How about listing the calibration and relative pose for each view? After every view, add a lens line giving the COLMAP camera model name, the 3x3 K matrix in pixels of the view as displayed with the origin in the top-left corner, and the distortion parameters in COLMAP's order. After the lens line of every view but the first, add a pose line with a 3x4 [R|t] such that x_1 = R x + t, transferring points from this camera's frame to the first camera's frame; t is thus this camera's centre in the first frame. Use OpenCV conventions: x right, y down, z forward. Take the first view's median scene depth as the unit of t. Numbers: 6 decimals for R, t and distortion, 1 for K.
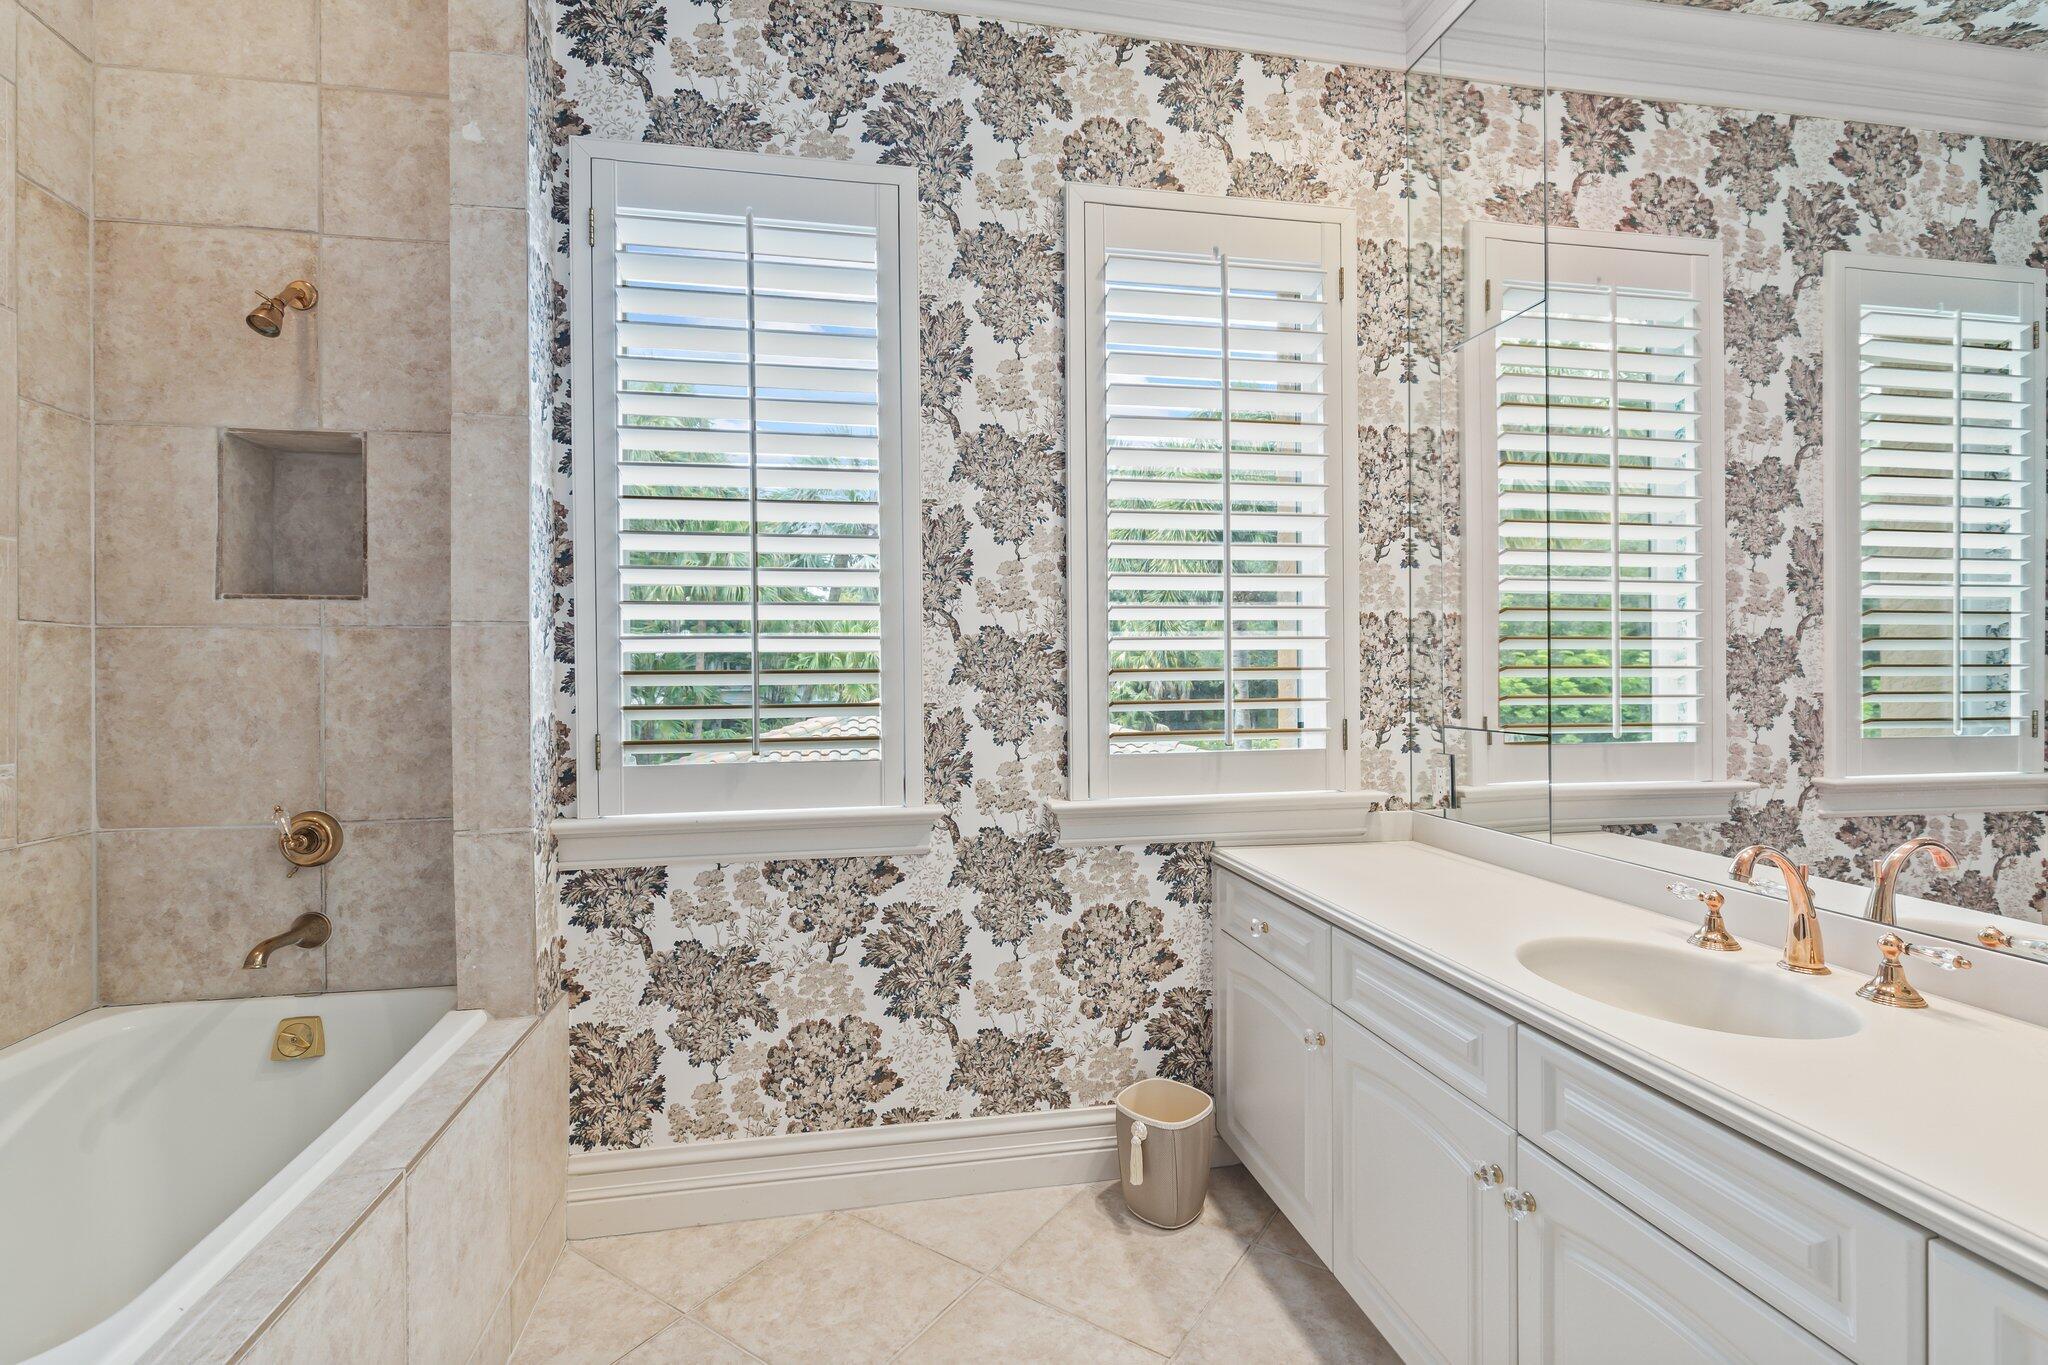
lens RADIAL K [[922.3, 0, 1015.5], [0, 922.3, 682.2], [0, 0, 1]] dist [0.002613, -0.000392]
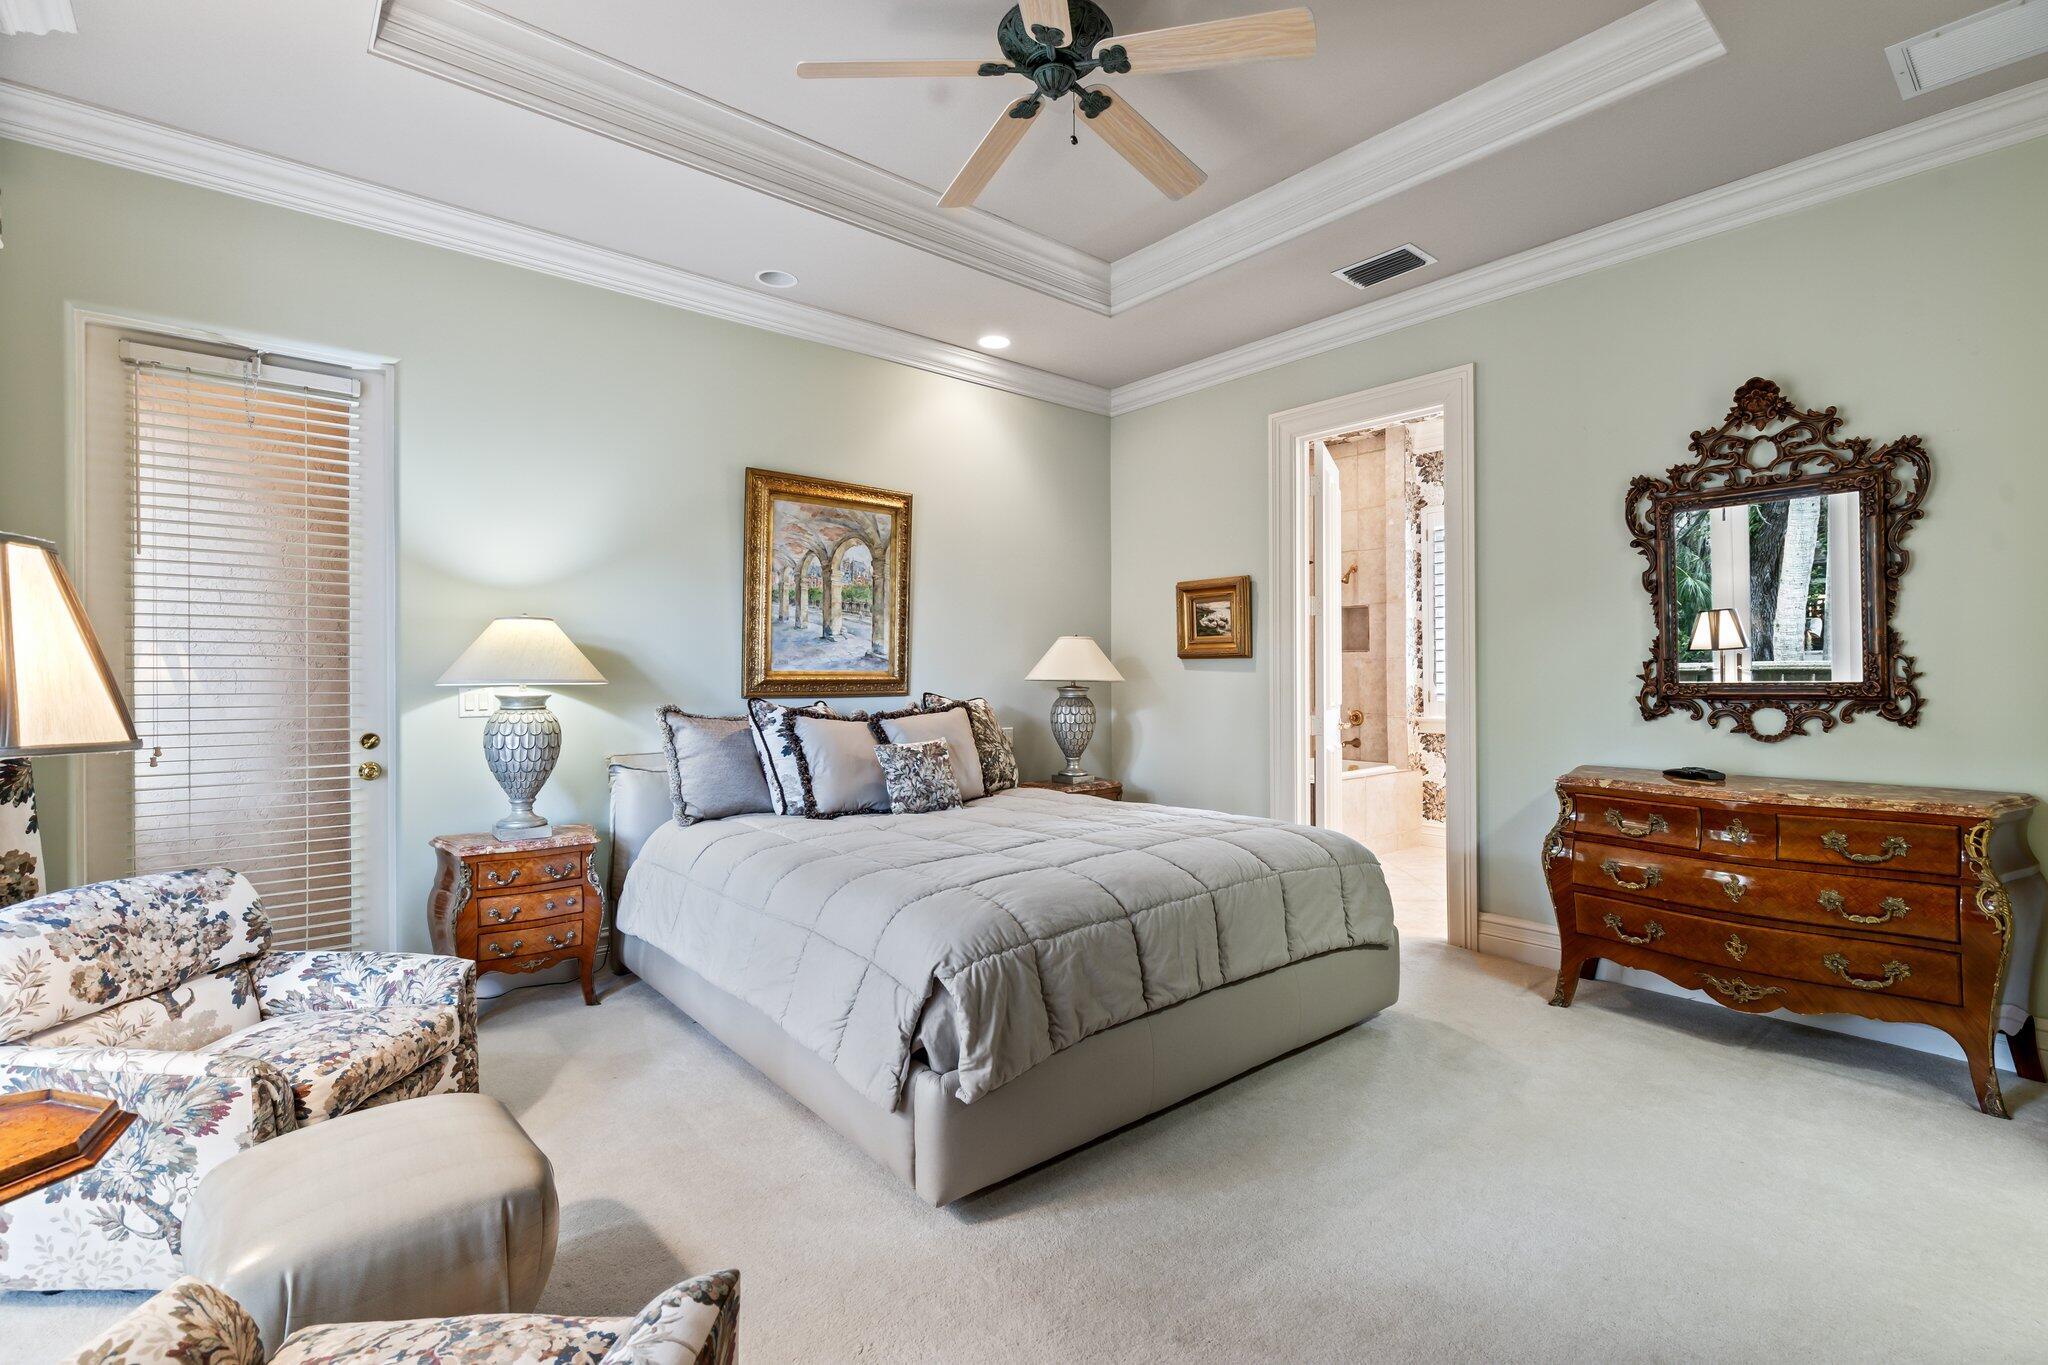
lens RADIAL K [[922.3, 0, 1021.4], [0, 922.3, 674.7], [0, 0, 1]] dist [0.002613, -0.000392]
pose [[0.494603, -0.000194, -0.869119, 1.717703], [0.002224, 0.999997, 0.001042, -0.007050], [0.869116, -0.002448, 0.494602, -1.915096]]
